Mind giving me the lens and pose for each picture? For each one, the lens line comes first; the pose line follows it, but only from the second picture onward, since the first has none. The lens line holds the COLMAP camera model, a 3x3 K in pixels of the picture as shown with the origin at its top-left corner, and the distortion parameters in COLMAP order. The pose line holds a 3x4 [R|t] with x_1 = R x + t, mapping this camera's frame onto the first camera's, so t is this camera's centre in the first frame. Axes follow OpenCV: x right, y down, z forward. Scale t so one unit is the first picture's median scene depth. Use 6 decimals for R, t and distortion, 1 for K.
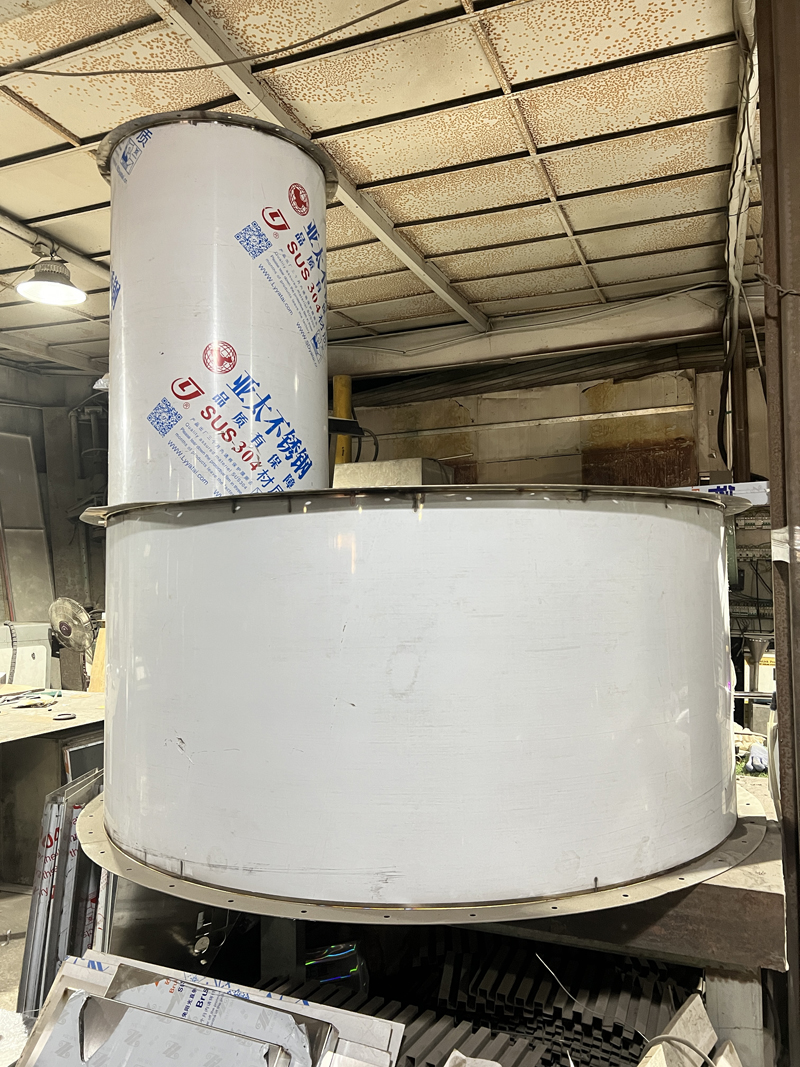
lens RADIAL K [[800.9, 0, 390.0], [0, 800.9, 530.5], [0, 0, 1]] dist [0.035270, -0.027281]
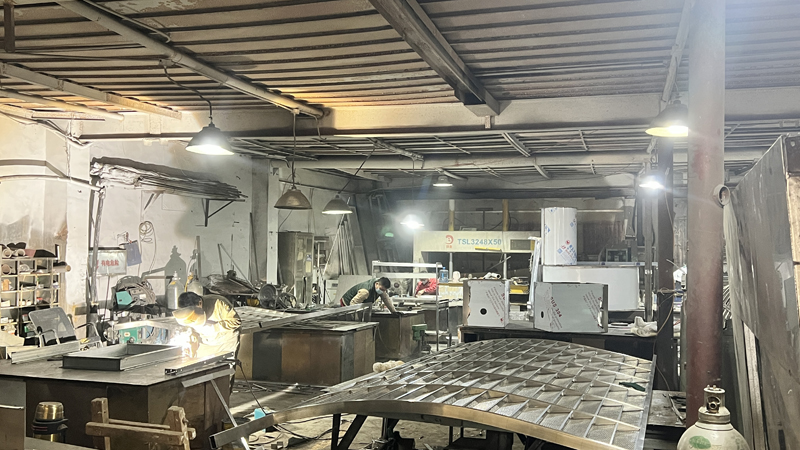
lens RADIAL K [[786.4, 0, 396.9], [0, 786.4, 225.4], [0, 0, 1]] dist [0.081422, 0.000000]
pose [[0.992811, 0.020333, 0.117956, -0.826091], [-0.023203, 0.999466, 0.023008, -0.161303], [-0.117425, -0.025580, 0.992752, -1.856640]]
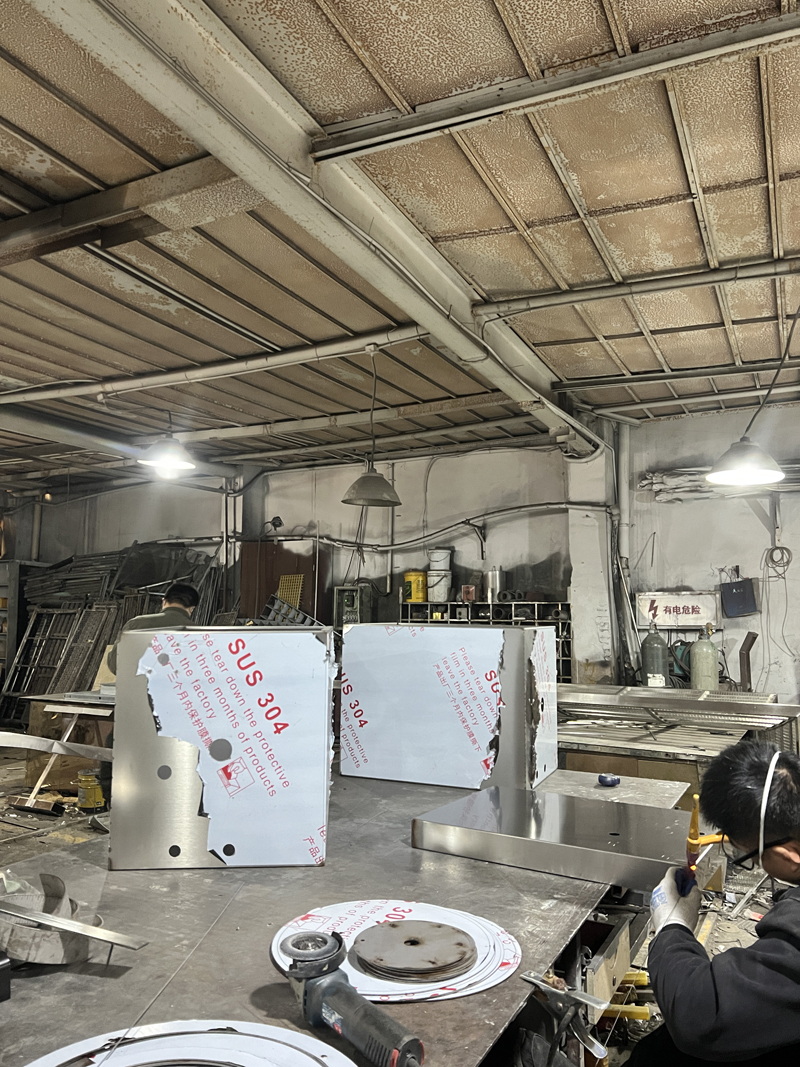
lens RADIAL K [[800.9, 0, 401.2], [0, 800.9, 529.6], [0, 0, 1]] dist [0.035270, -0.027281]
pose [[-0.060874, -0.104096, -0.992703, 0.083400], [0.045237, 0.993237, -0.106926, -0.020774], [0.997120, -0.051416, -0.055753, -0.247609]]
